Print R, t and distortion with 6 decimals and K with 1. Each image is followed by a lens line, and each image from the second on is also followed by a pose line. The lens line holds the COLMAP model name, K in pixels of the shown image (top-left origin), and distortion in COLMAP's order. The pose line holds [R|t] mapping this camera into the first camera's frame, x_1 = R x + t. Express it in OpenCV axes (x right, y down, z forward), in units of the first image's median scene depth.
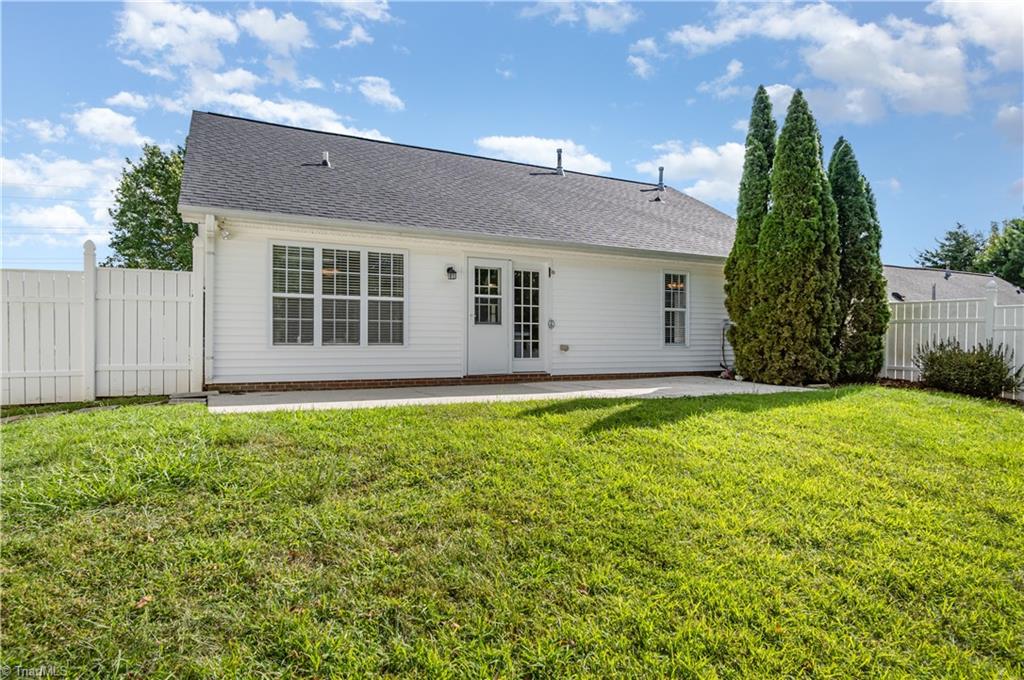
lens RADIAL K [[546.3, 0, 496.0], [0, 546.3, 341.0], [0, 0, 1]] dist [0.000140, 0.000254]
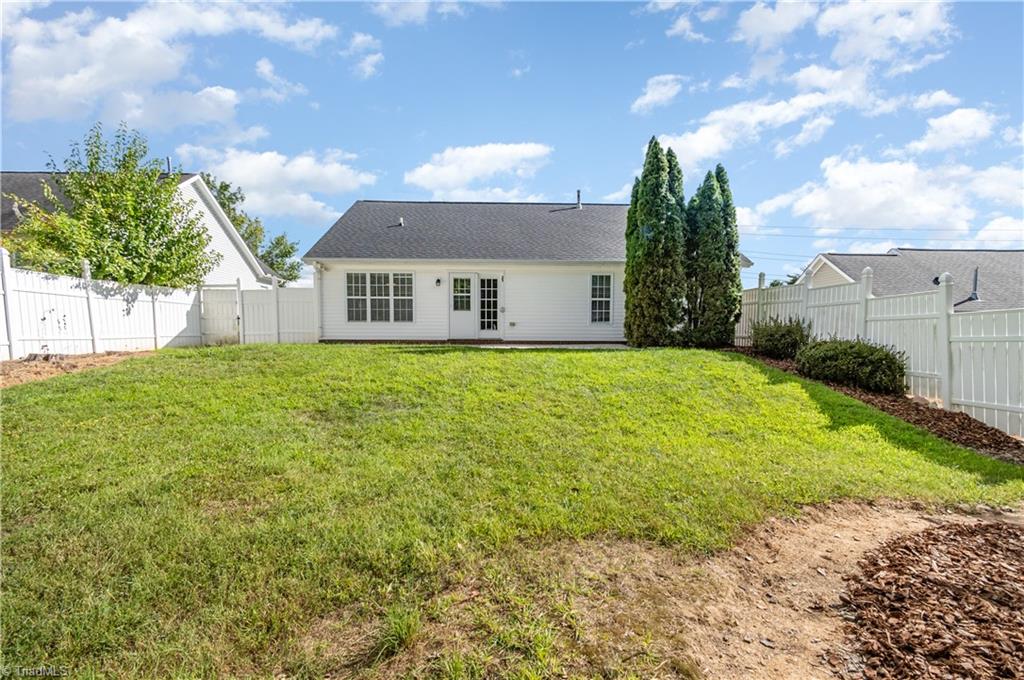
lens RADIAL K [[455.9, 0, 516.2], [0, 455.9, 339.9], [0, 0, 1]] dist [0.000303, -0.000137]
pose [[0.912901, 0.005967, -0.408138, 0.735091], [-0.001371, 0.999932, 0.011550, 0.046280], [0.408179, -0.009985, 0.912847, -0.262378]]
